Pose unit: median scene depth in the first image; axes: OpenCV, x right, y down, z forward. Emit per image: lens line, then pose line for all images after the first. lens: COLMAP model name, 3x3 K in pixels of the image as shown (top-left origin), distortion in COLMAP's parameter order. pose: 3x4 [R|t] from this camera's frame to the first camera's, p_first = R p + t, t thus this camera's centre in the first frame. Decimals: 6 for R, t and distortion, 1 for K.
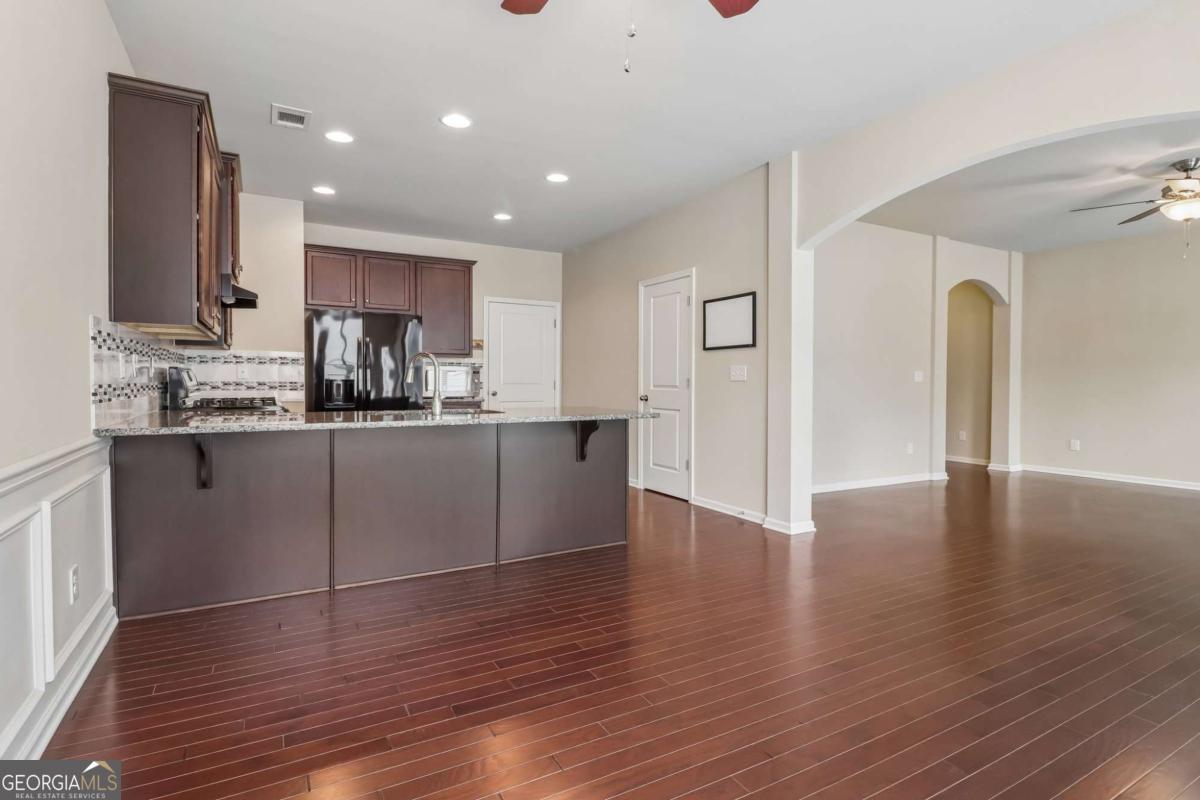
lens RADIAL K [[559.5, 0, 595.3], [0, 559.5, 396.8], [0, 0, 1]] dist [0.003275, -0.007697]
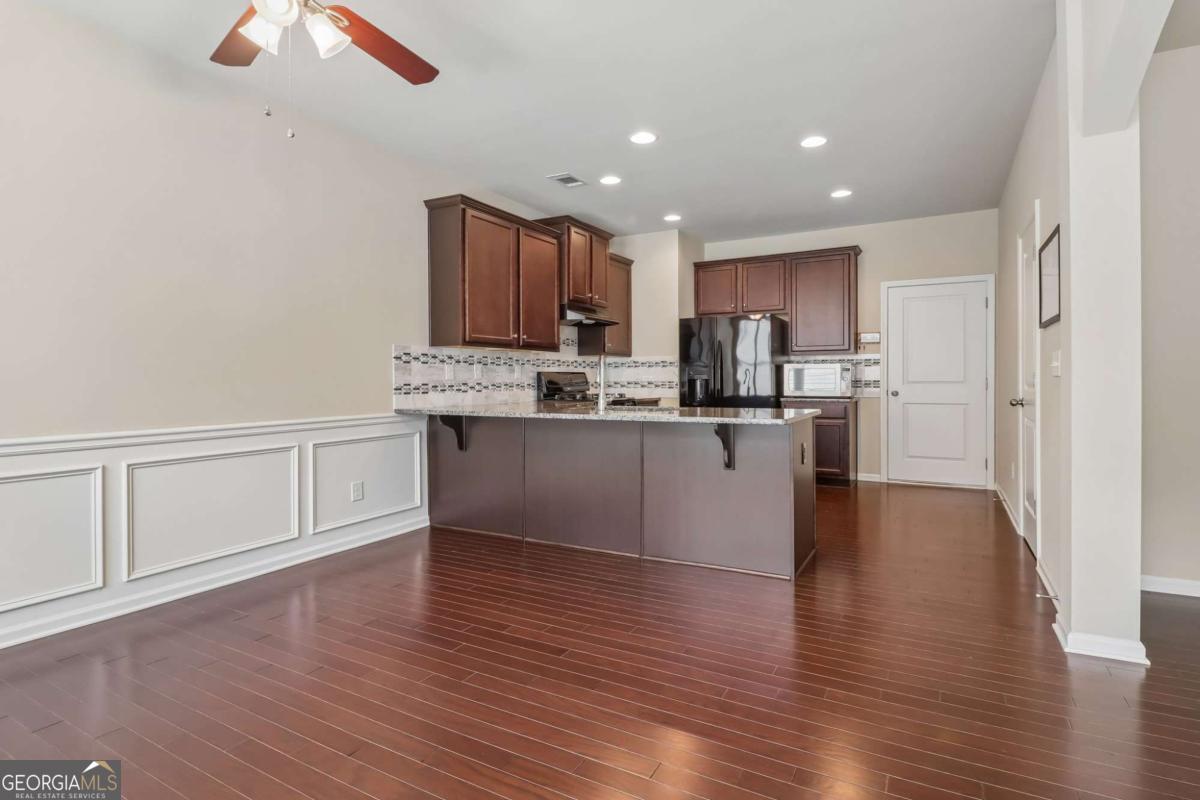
lens RADIAL K [[559.5, 0, 602.4], [0, 559.5, 385.0], [0, 0, 1]] dist [0.003275, -0.007697]
pose [[0.579842, 0.000488, -0.814729, 0.363592], [-0.015589, 0.999823, -0.010495, -0.004047], [0.814580, 0.018786, 0.579747, 0.200377]]
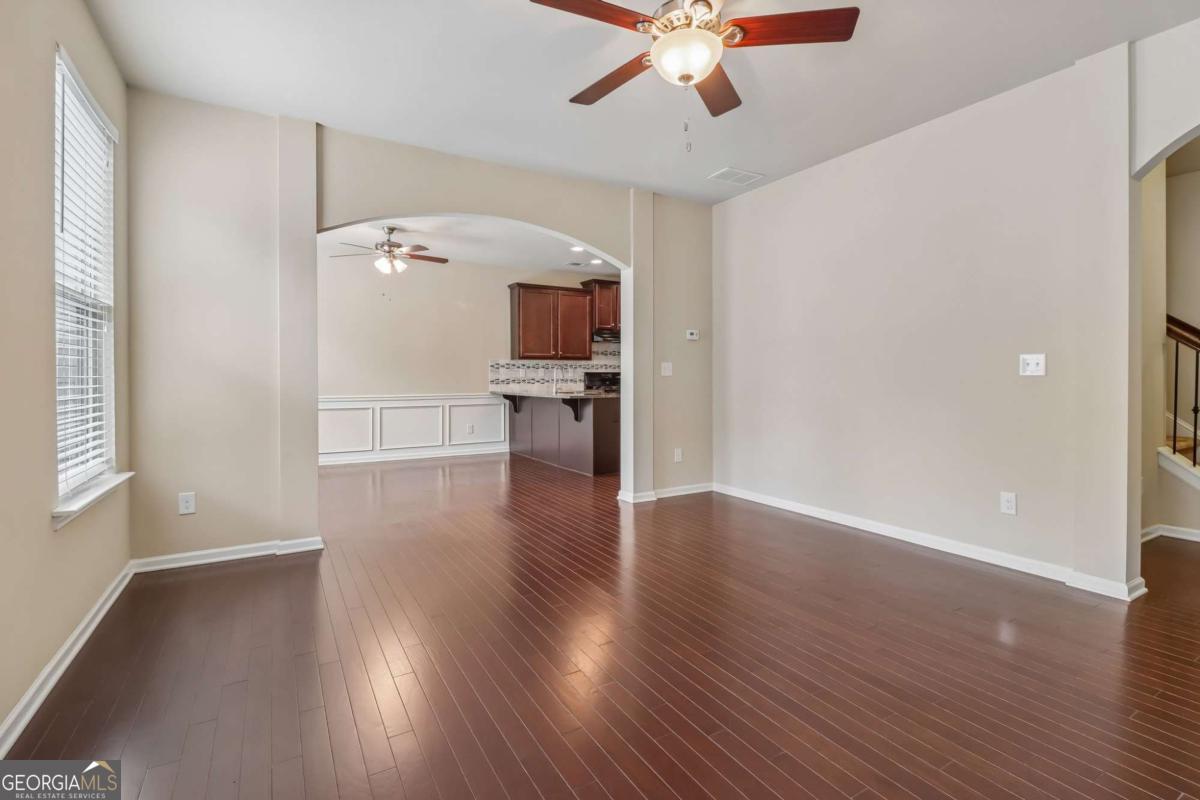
lens RADIAL K [[559.5, 0, 590.6], [0, 559.5, 391.1], [0, 0, 1]] dist [0.003275, -0.007697]
pose [[0.036073, 0.017078, -0.999203, 1.082642], [-0.025020, 0.999556, 0.016180, -0.007183], [0.999036, 0.024417, 0.036485, 0.598747]]
